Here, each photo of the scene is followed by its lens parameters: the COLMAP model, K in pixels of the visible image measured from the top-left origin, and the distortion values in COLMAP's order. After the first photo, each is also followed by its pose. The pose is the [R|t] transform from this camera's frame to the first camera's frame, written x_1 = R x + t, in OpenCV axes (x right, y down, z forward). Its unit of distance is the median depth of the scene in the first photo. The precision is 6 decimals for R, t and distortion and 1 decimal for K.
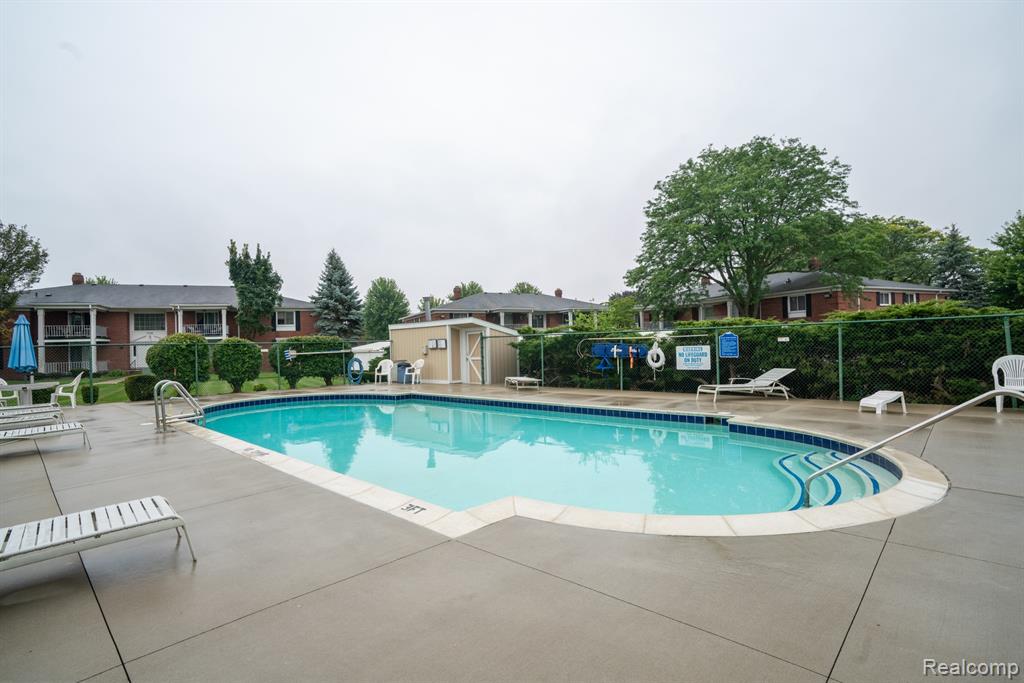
lens RADIAL K [[517.0, 0, 512.0], [0, 517.0, 341.5], [0, 0, 1]] dist [-0.067430, 0.031718]
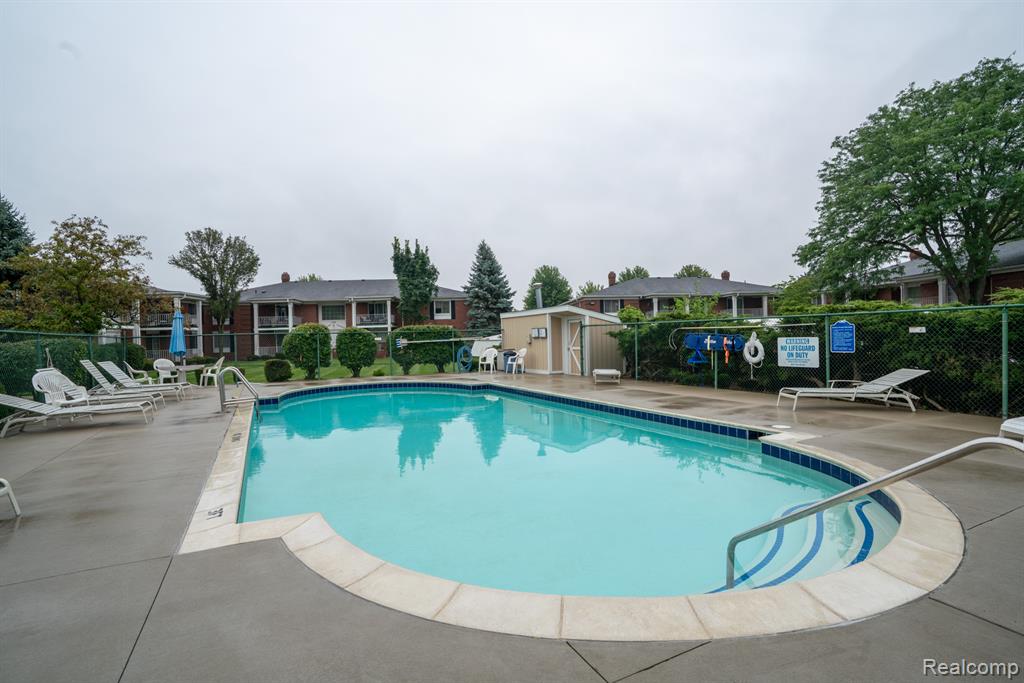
lens RADIAL K [[517.0, 0, 512.0], [0, 517.0, 341.5], [0, 0, 1]] dist [-0.067430, 0.031718]
pose [[0.937777, 0.007324, -0.347162, 0.144066], [0.001829, 0.999660, 0.026030, -0.004373], [0.347235, -0.025045, 0.937444, 0.069310]]
